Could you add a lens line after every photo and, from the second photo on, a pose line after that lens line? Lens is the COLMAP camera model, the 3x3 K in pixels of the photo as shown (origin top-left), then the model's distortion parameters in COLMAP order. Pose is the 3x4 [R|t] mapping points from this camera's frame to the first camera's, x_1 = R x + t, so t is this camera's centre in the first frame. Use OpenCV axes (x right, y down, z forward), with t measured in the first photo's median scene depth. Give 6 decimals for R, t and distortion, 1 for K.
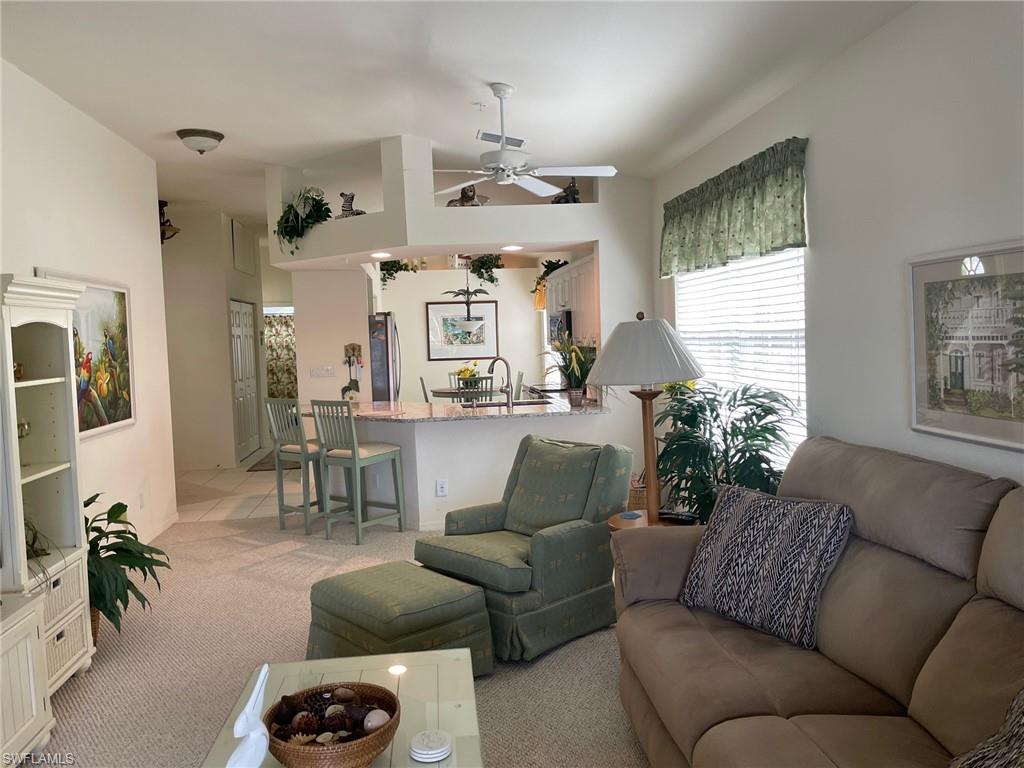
lens RADIAL K [[779.0, 0, 512.0], [0, 779.0, 384.0], [0, 0, 1]] dist [0.088351, -0.116429]
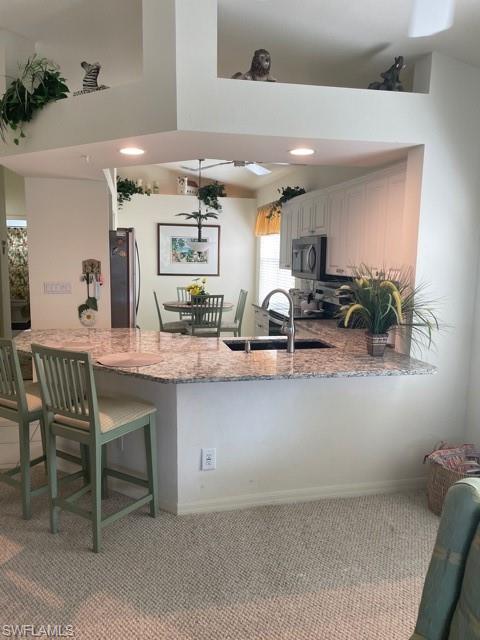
lens RADIAL K [[487.4, 0, 240.0], [0, 487.4, 320.0], [0, 0, 1]] dist [0.091371, -0.128747]
pose [[0.994069, 0.037306, 0.102157, -0.073383], [-0.044581, 0.996558, 0.069886, -0.024858], [-0.099198, -0.074026, 0.992310, 0.341293]]
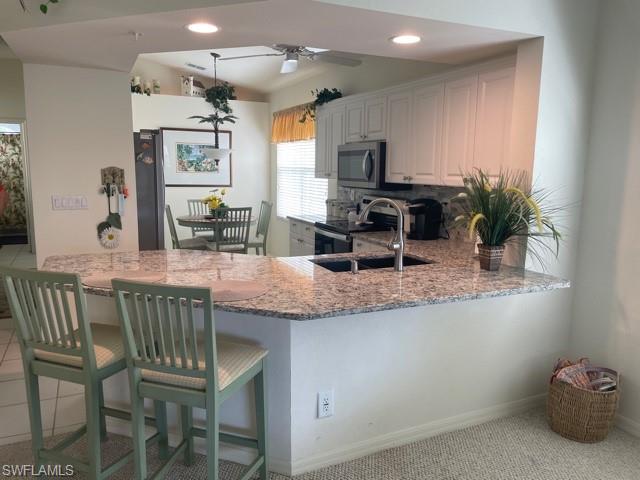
lens RADIAL K [[487.4, 0, 320.0], [0, 487.4, 240.0], [0, 0, 1]] dist [0.091371, -0.128747]
pose [[0.948904, 0.000456, 0.315566, -0.143177], [-0.026974, 0.996456, 0.079670, -0.021209], [-0.314411, -0.084111, 0.945553, 0.409105]]
